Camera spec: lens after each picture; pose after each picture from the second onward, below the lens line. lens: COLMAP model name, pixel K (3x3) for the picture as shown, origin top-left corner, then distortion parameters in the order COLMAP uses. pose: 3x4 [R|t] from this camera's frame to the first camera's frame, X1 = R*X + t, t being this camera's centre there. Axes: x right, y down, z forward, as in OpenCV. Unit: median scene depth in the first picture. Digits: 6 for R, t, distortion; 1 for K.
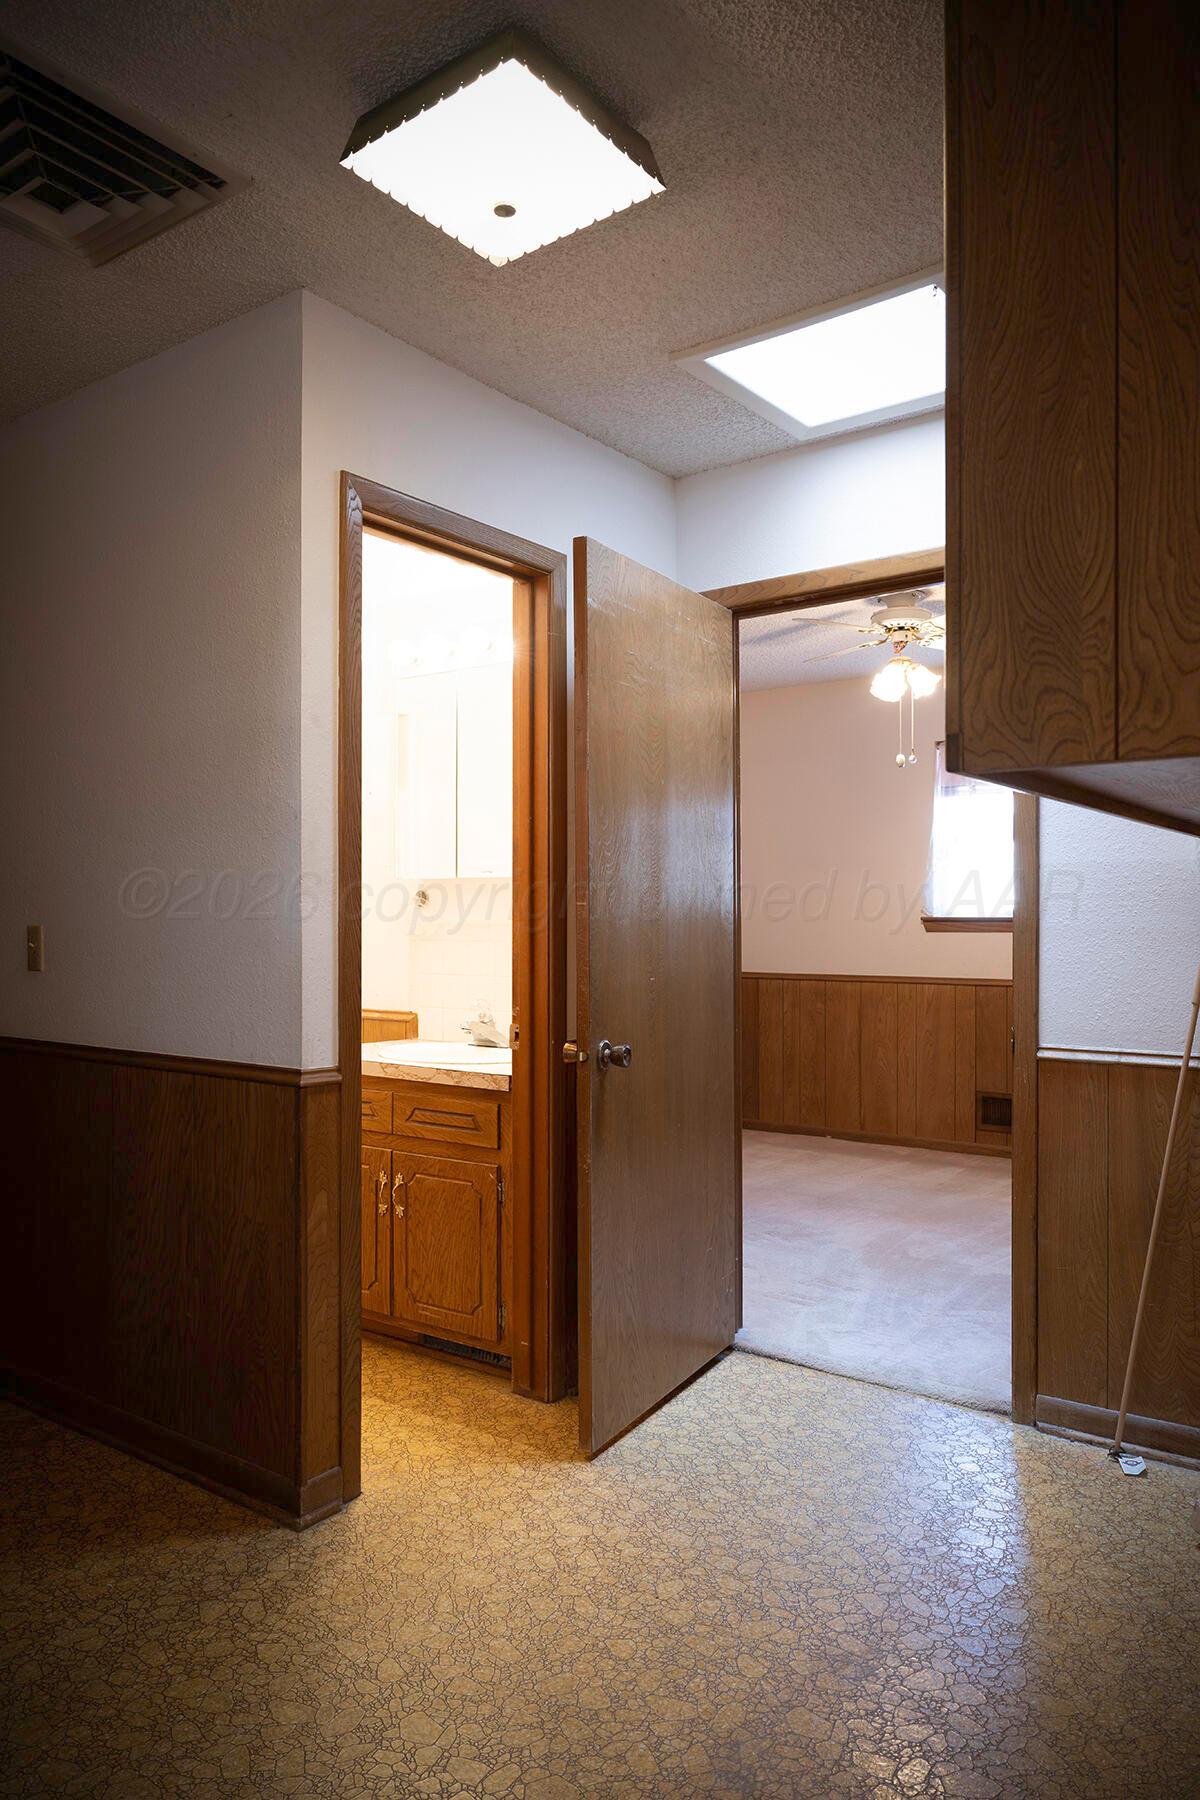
lens RADIAL K [[1220.8, 0, 600.0], [0, 1220.8, 900.0], [0, 0, 1]] dist [-0.003541, 0.002023]
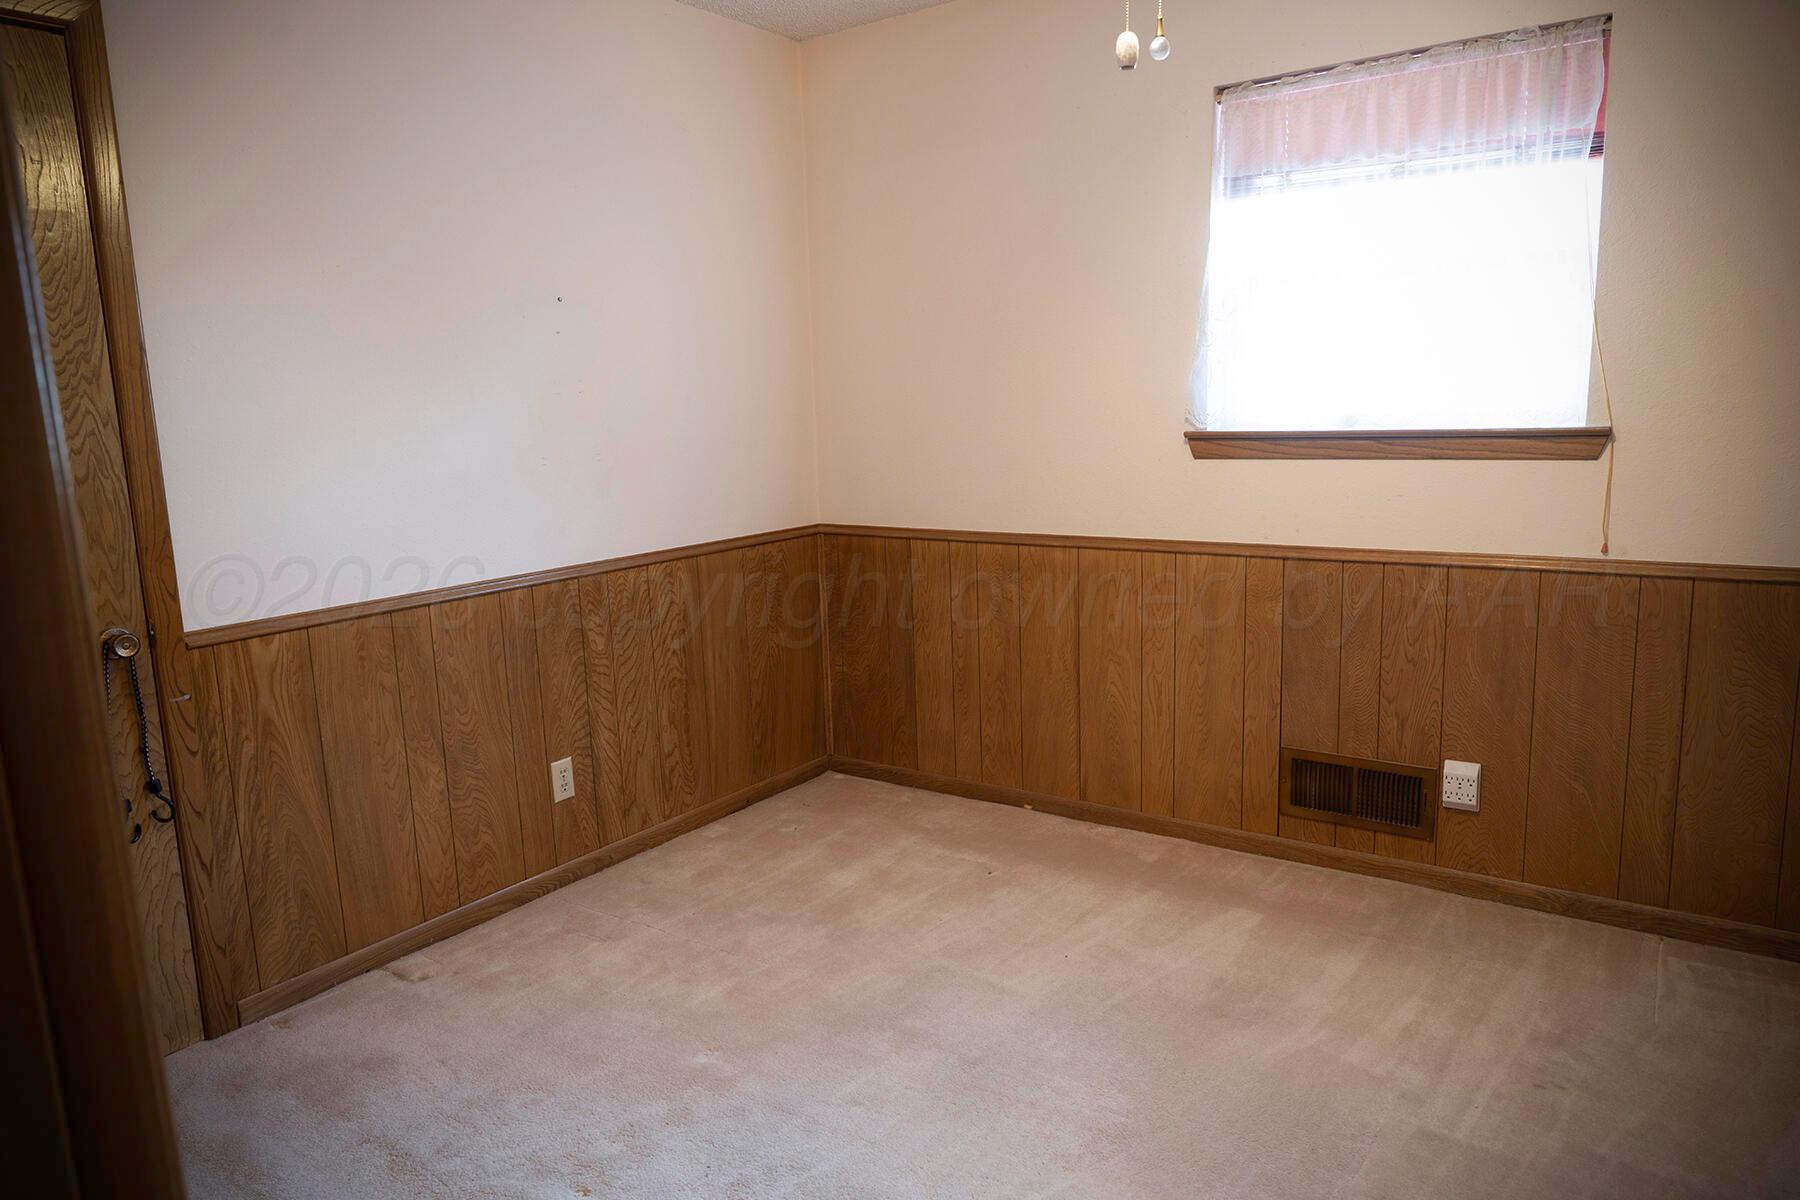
lens RADIAL K [[1220.8, 0, 900.0], [0, 1220.8, 600.0], [0, 0, 1]] dist [-0.003541, 0.002023]
pose [[0.999076, -0.038174, 0.019731, 0.118221], [0.034000, 0.983023, 0.180307, -0.013885], [-0.026279, -0.179470, 0.983412, 0.439200]]
